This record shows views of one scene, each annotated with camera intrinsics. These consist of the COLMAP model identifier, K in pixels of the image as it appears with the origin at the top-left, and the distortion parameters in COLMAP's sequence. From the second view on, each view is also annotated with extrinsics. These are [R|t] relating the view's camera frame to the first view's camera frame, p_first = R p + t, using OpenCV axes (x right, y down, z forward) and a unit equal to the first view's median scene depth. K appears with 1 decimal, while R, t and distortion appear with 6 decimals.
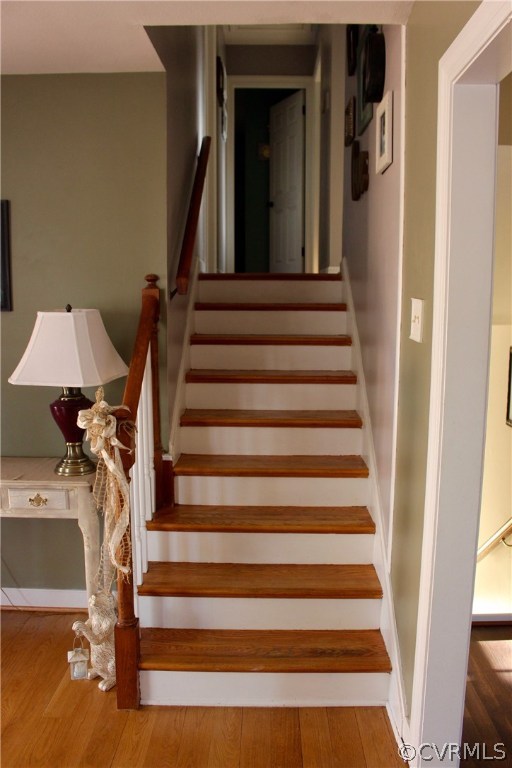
lens RADIAL K [[636.2, 0, 269.5], [0, 636.2, 397.7], [0, 0, 1]] dist [-0.137239, 0.110731]
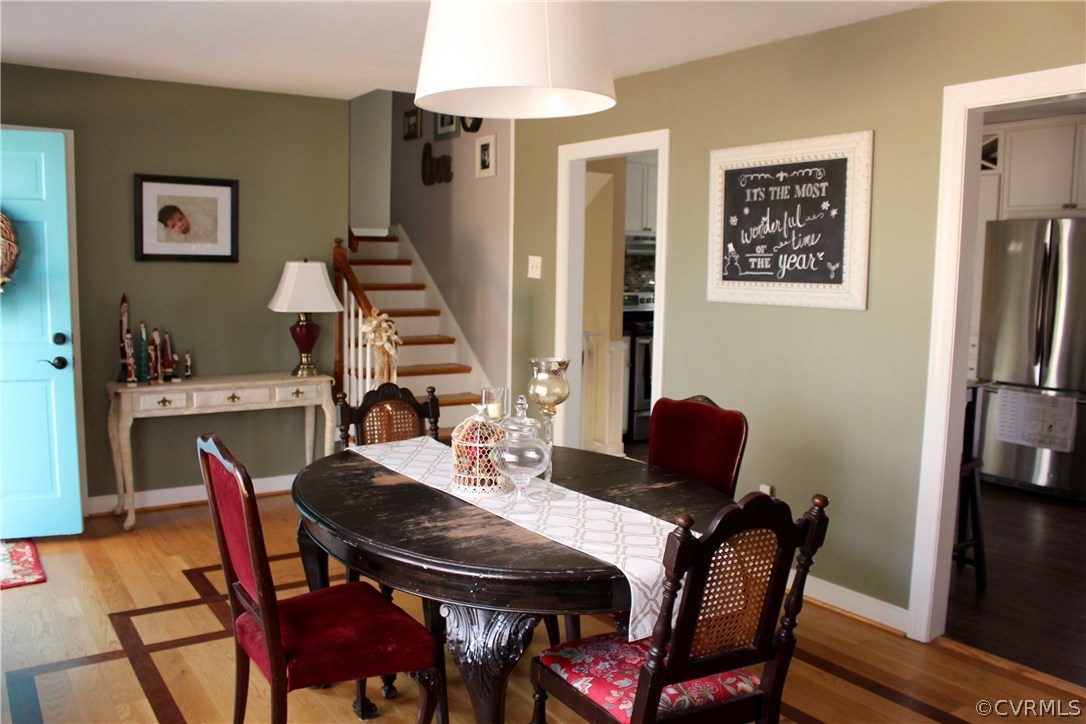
lens RADIAL K [[899.6, 0, 535.8], [0, 899.6, 365.8], [0, 0, 1]] dist [-0.137239, 0.110731]
pose [[0.816487, -0.058980, 0.574344, -1.054625], [0.080334, 0.996698, -0.011850, 0.164622], [-0.571748, 0.055815, 0.818528, -0.959523]]
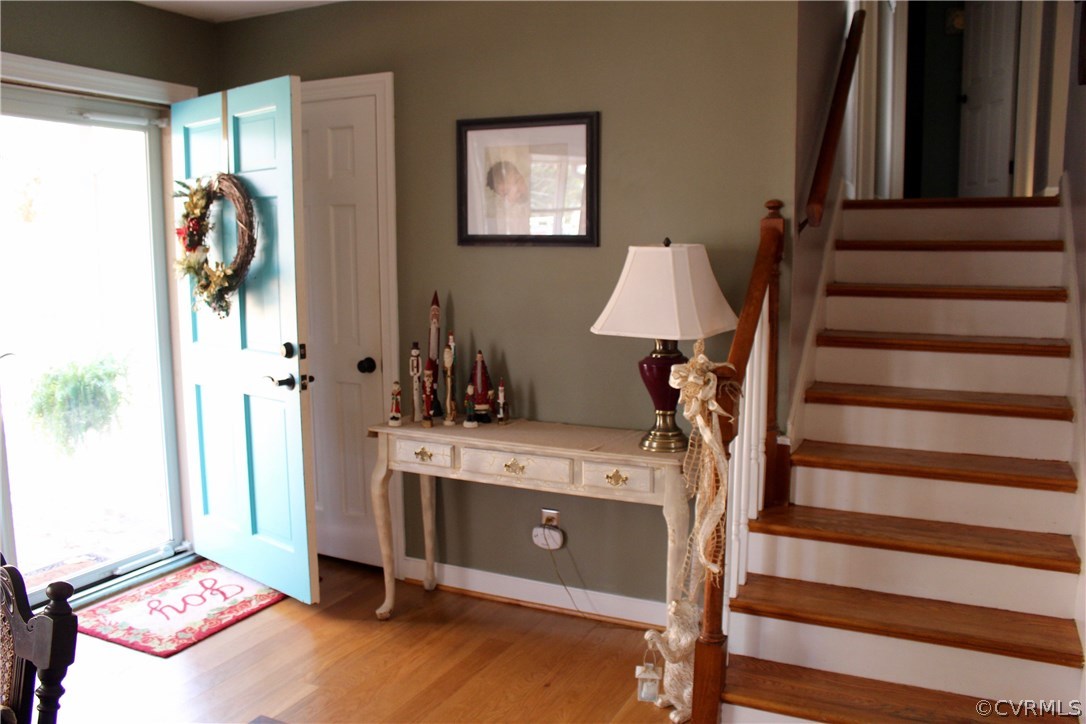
lens RADIAL K [[899.6, 0, 536.5], [0, 899.6, 361.0], [0, 0, 1]] dist [-0.137239, 0.110731]
pose [[0.897432, 0.048279, -0.438502, 0.038564], [-0.058084, 0.998271, -0.008965, 0.028318], [0.437311, 0.033515, 0.898685, -0.096931]]
